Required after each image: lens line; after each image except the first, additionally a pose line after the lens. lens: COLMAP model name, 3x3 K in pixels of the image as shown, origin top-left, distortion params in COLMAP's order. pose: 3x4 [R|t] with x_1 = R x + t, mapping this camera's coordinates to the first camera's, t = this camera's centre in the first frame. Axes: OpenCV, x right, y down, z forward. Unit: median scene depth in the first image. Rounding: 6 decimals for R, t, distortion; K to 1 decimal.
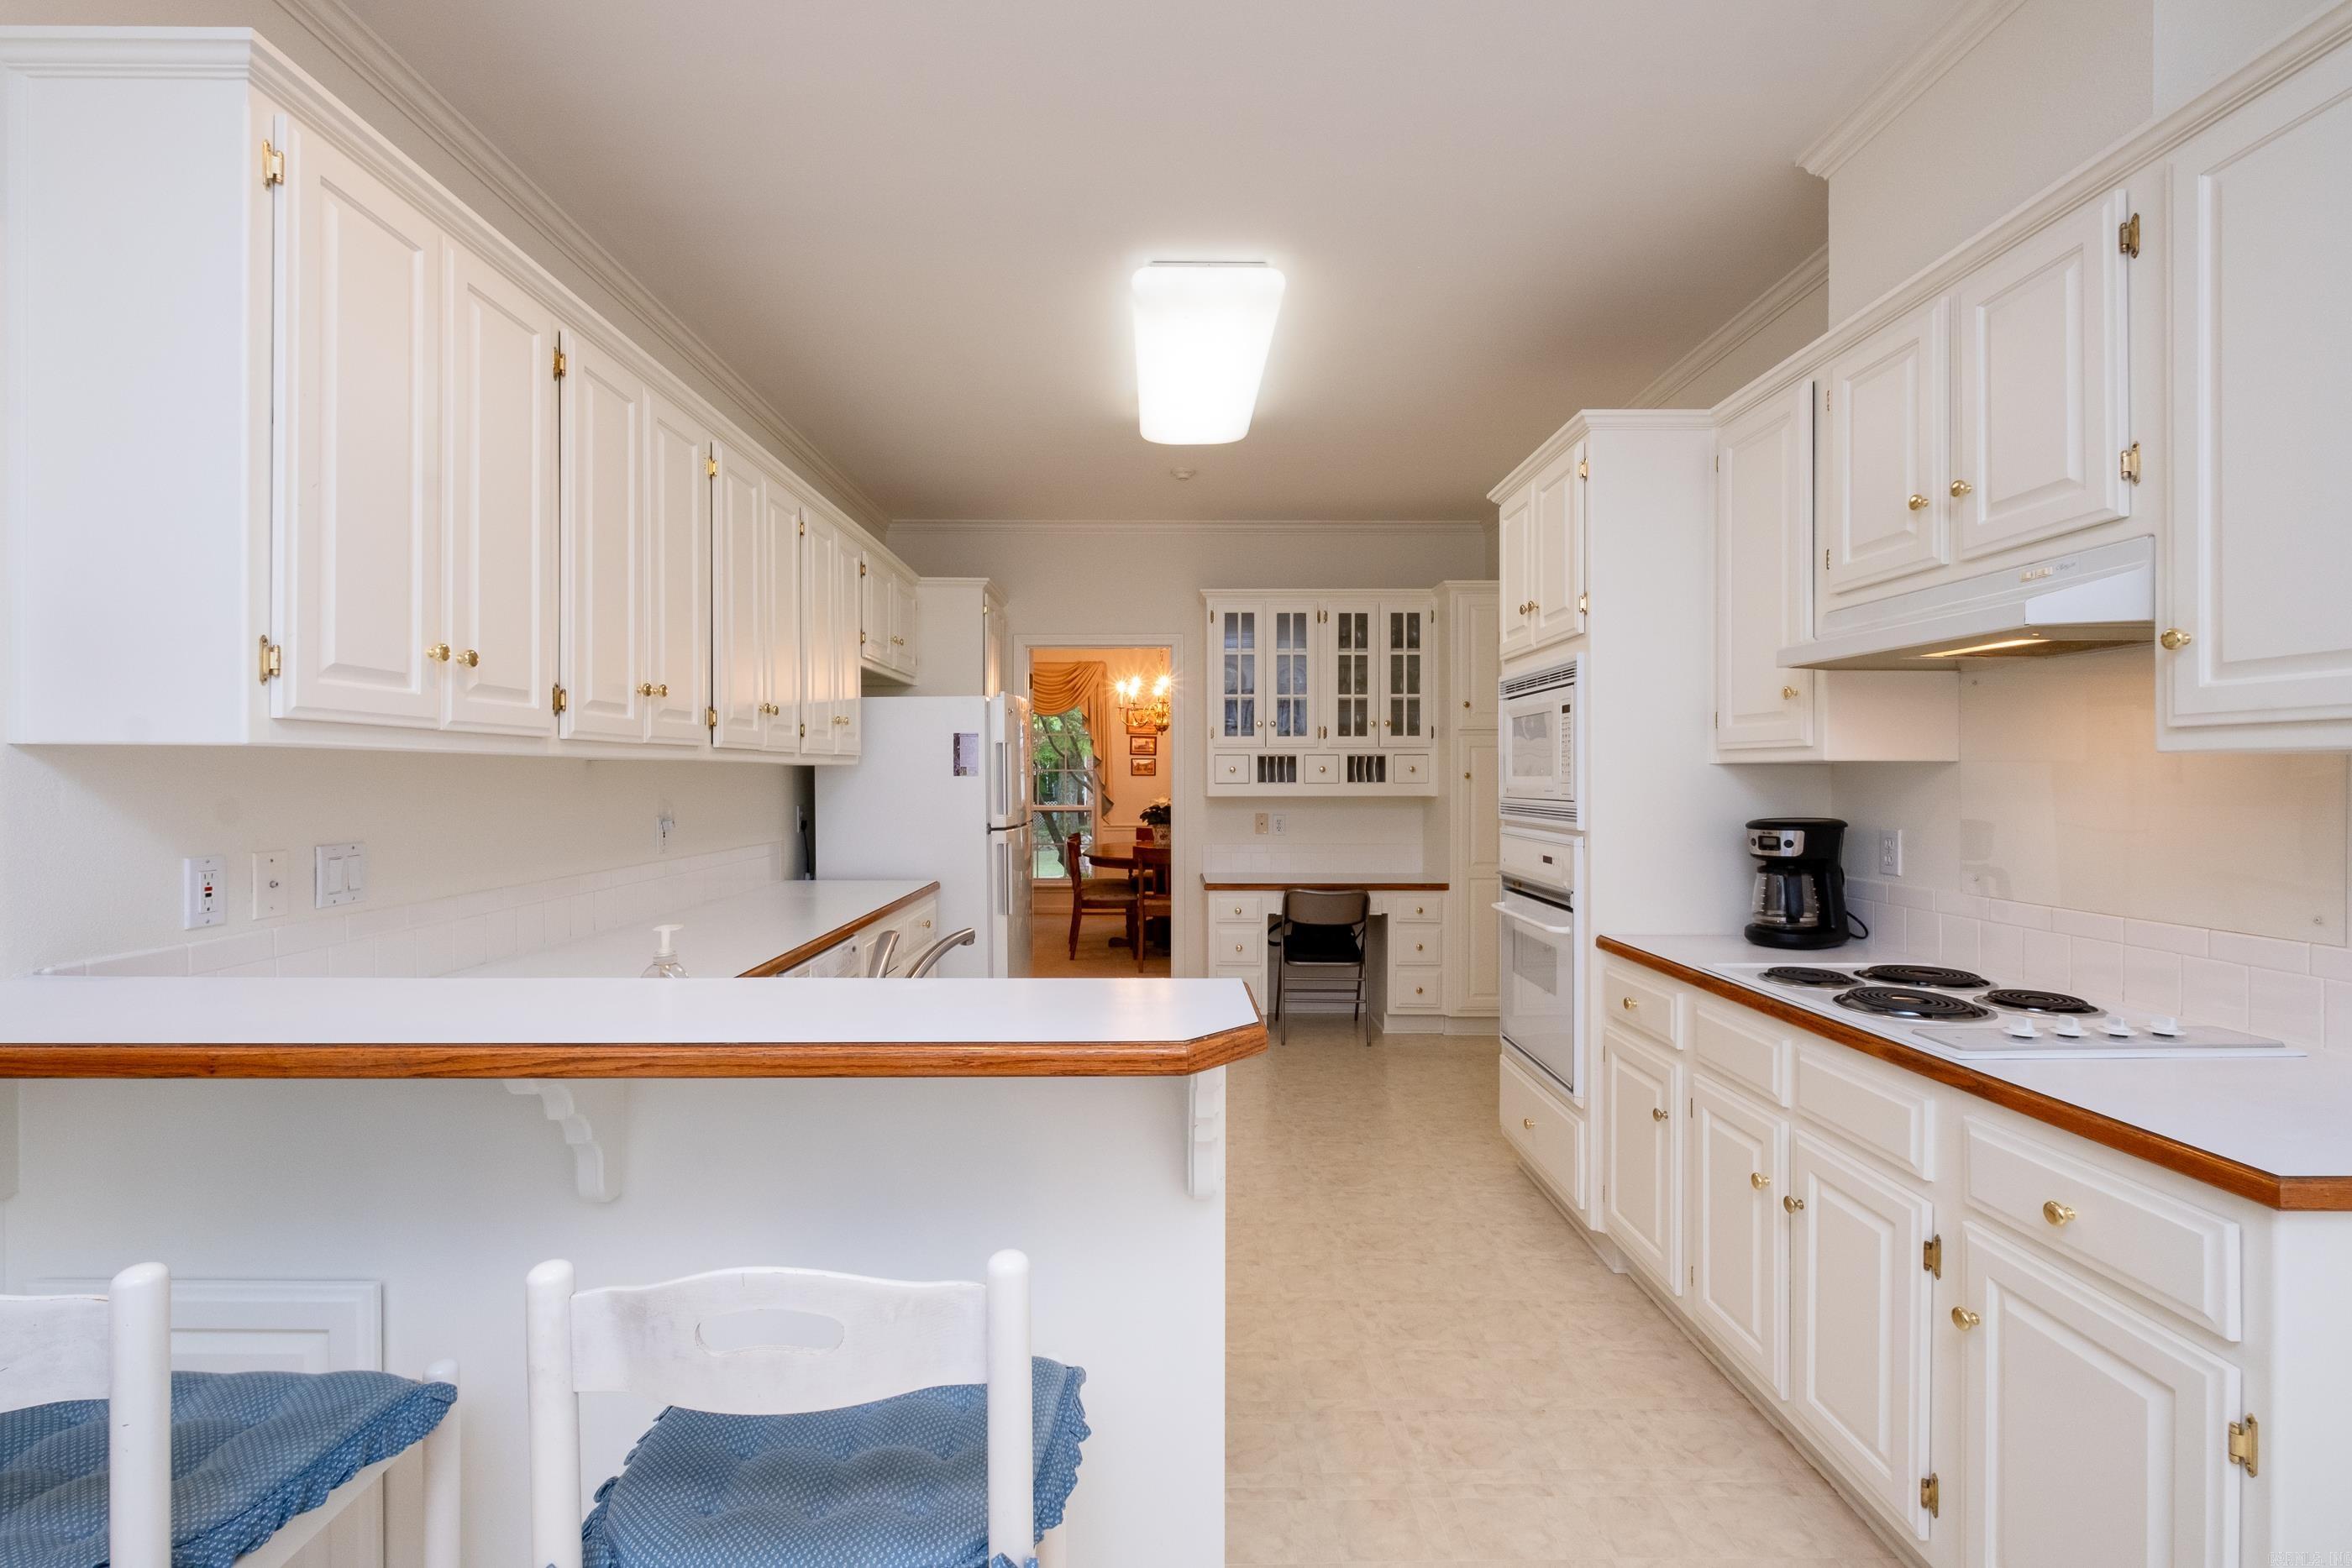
lens RADIAL K [[1036.4, 0, 1174.4], [0, 1036.4, 777.1], [0, 0, 1]] dist [-0.000767, -0.000456]
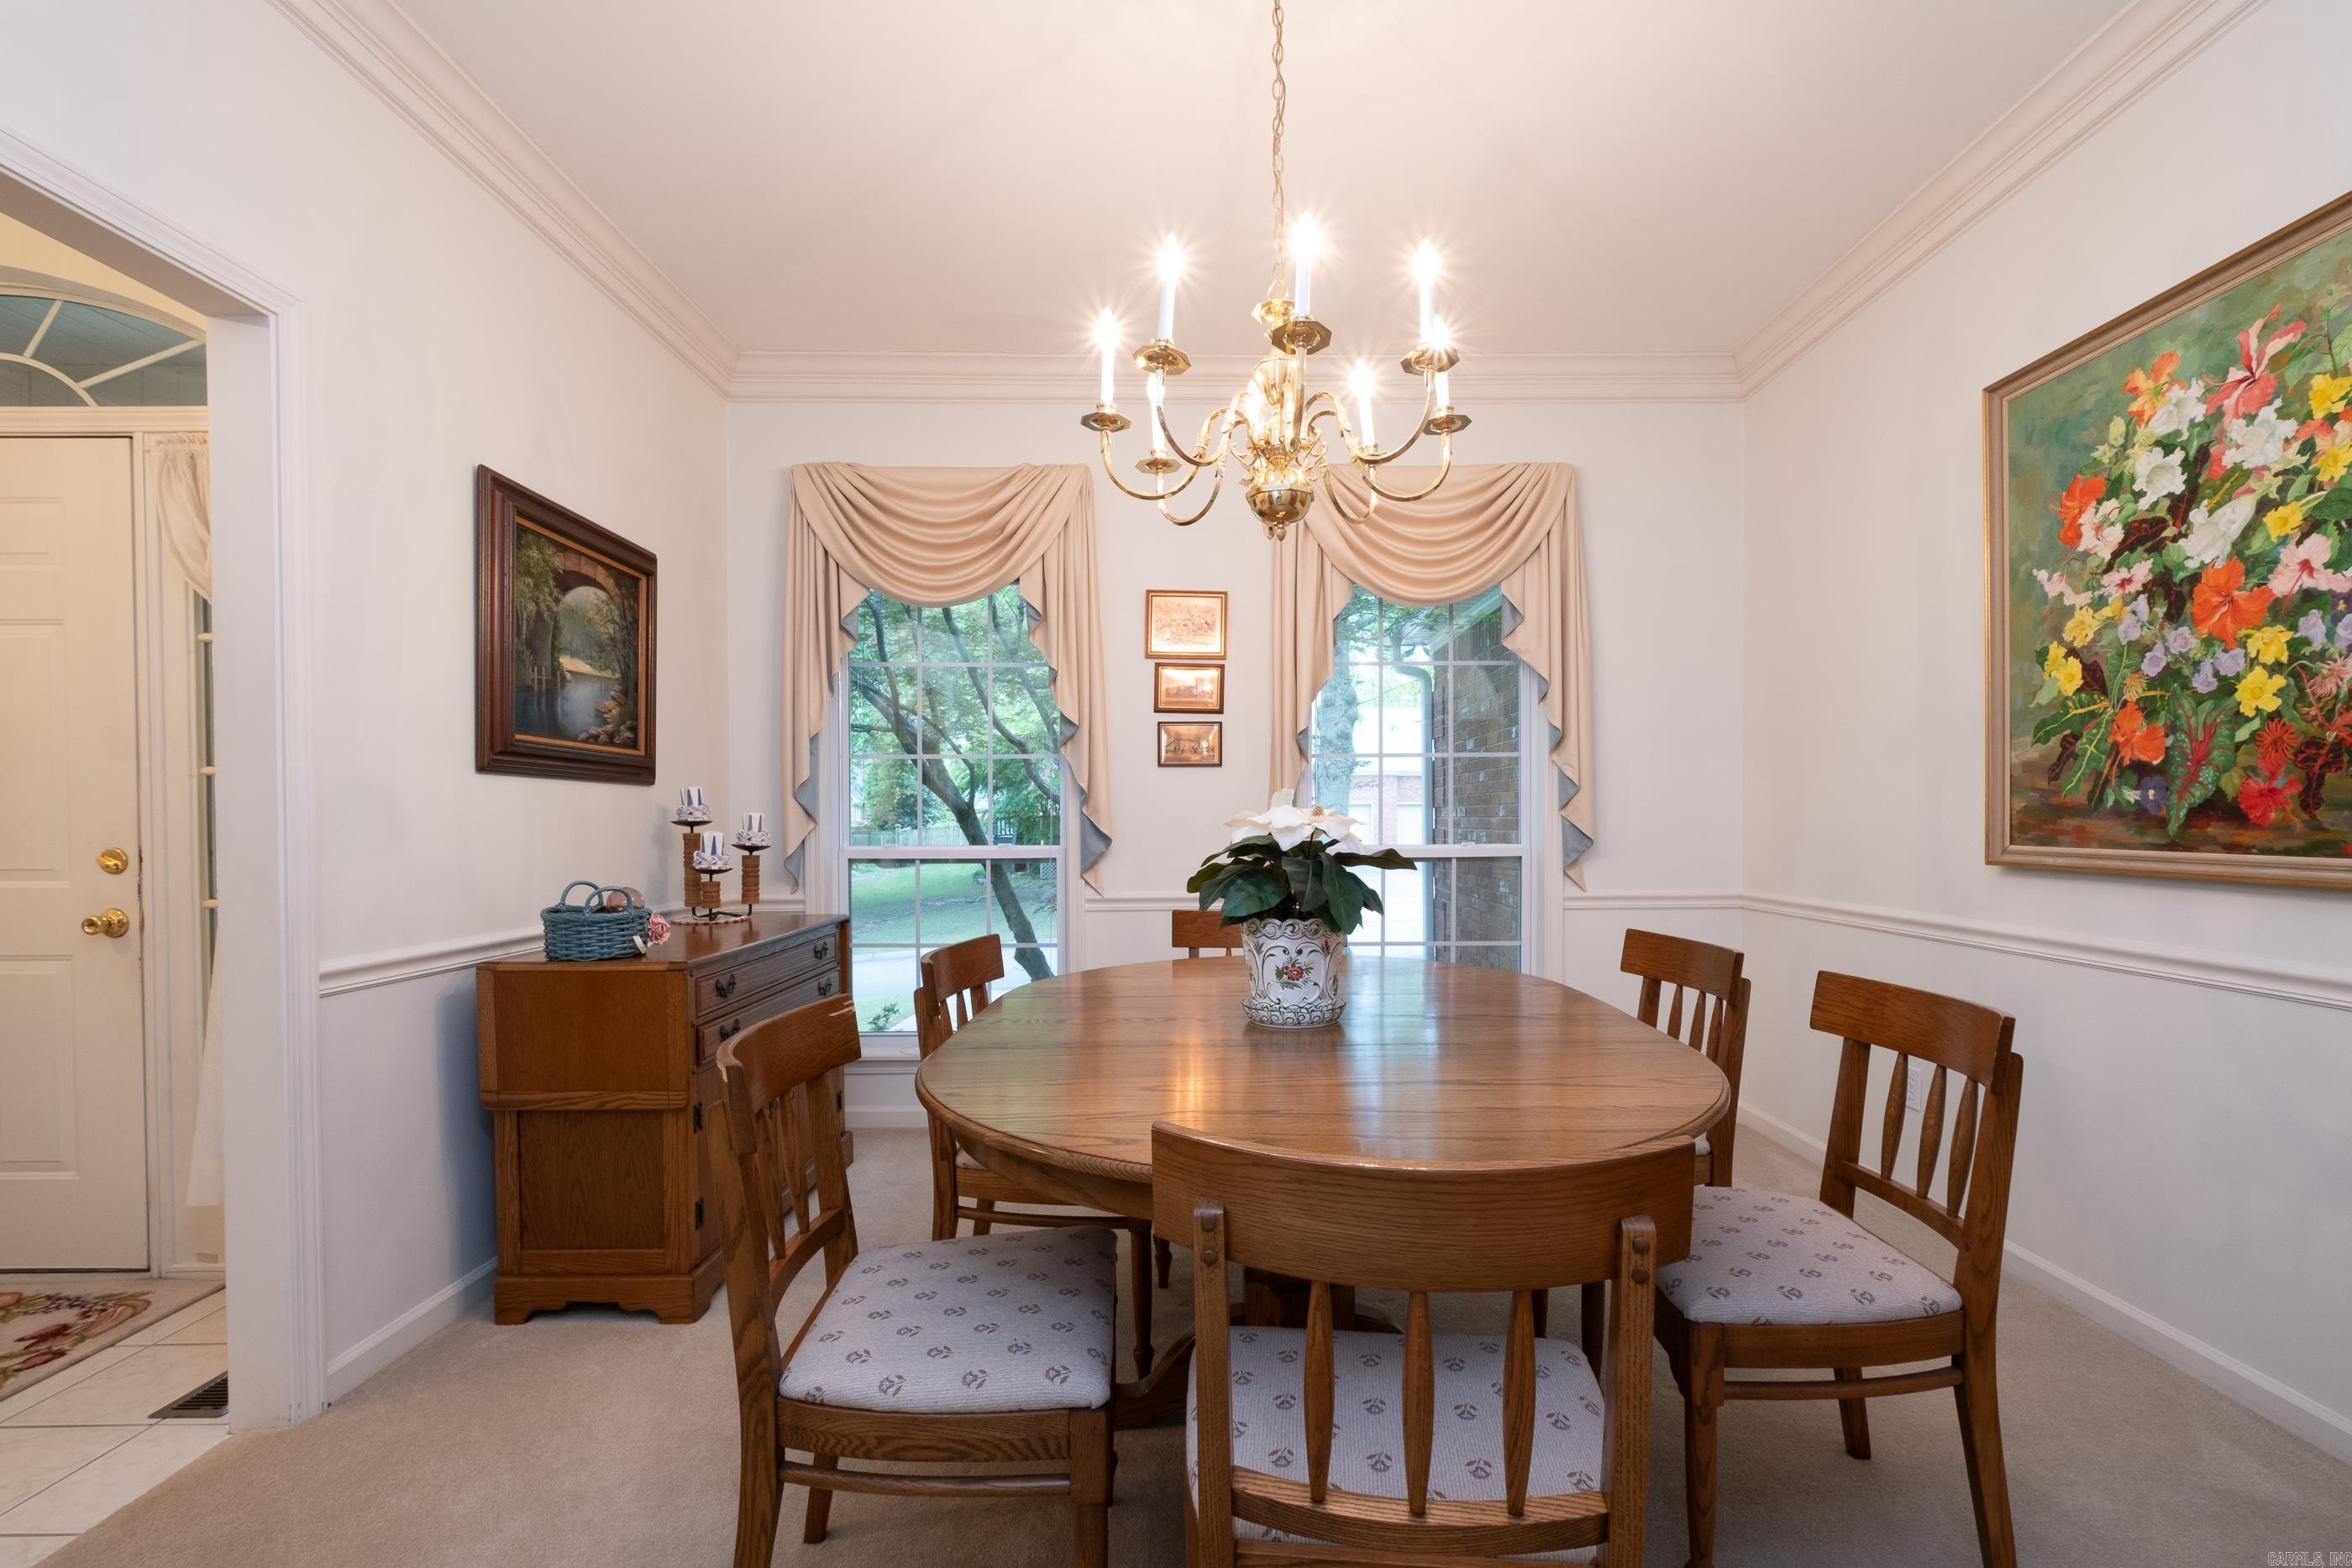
lens RADIAL K [[1060.5, 0, 1204.3], [0, 1060.5, 838.9], [0, 0, 1]] dist [-0.001446, -0.000538]
pose [[0.999984, -0.003364, -0.004546, -0.041047], [0.003439, 0.999855, 0.016663, 0.033635], [0.004490, -0.016678, 0.999851, 1.091545]]
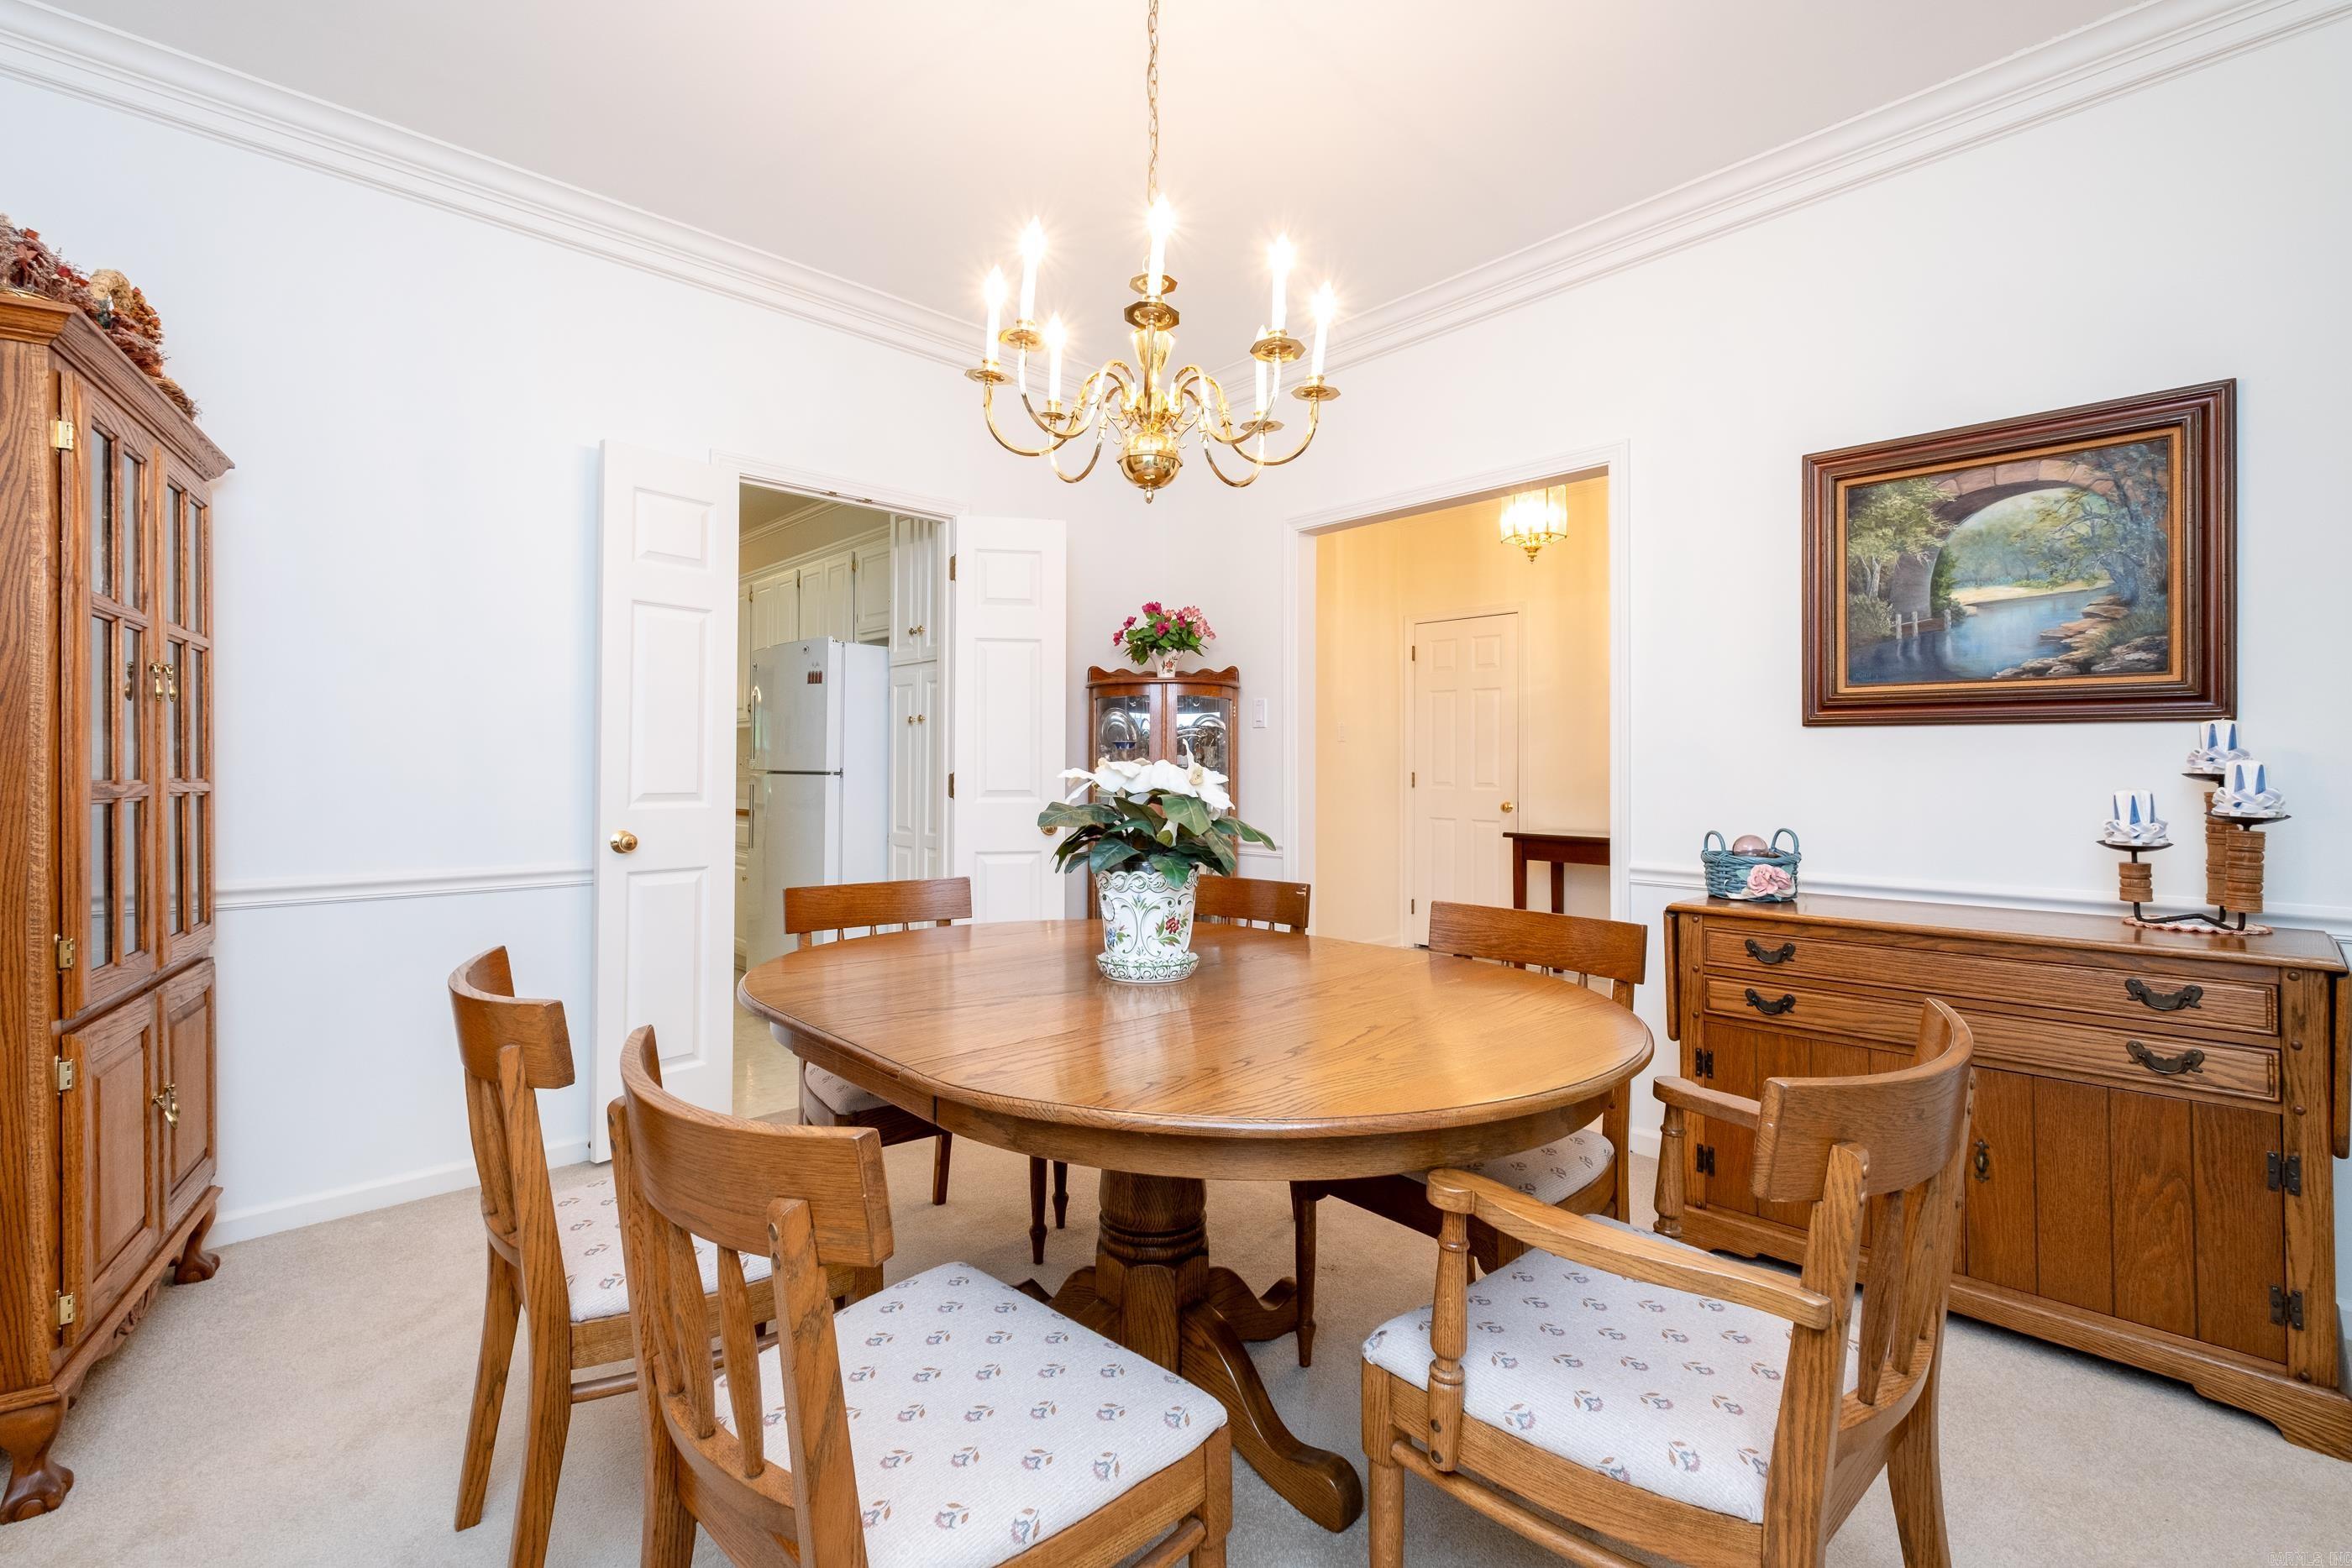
lens RADIAL K [[1050.5, 0, 1198.0], [0, 1050.5, 760.9], [0, 0, 1]] dist [-0.000268, 0.000141]
pose [[-0.724396, -0.007323, -0.689345, 0.209822], [-0.005068, 0.999973, -0.005297, 0.031780], [0.689365, -0.000344, -0.724414, 1.715040]]
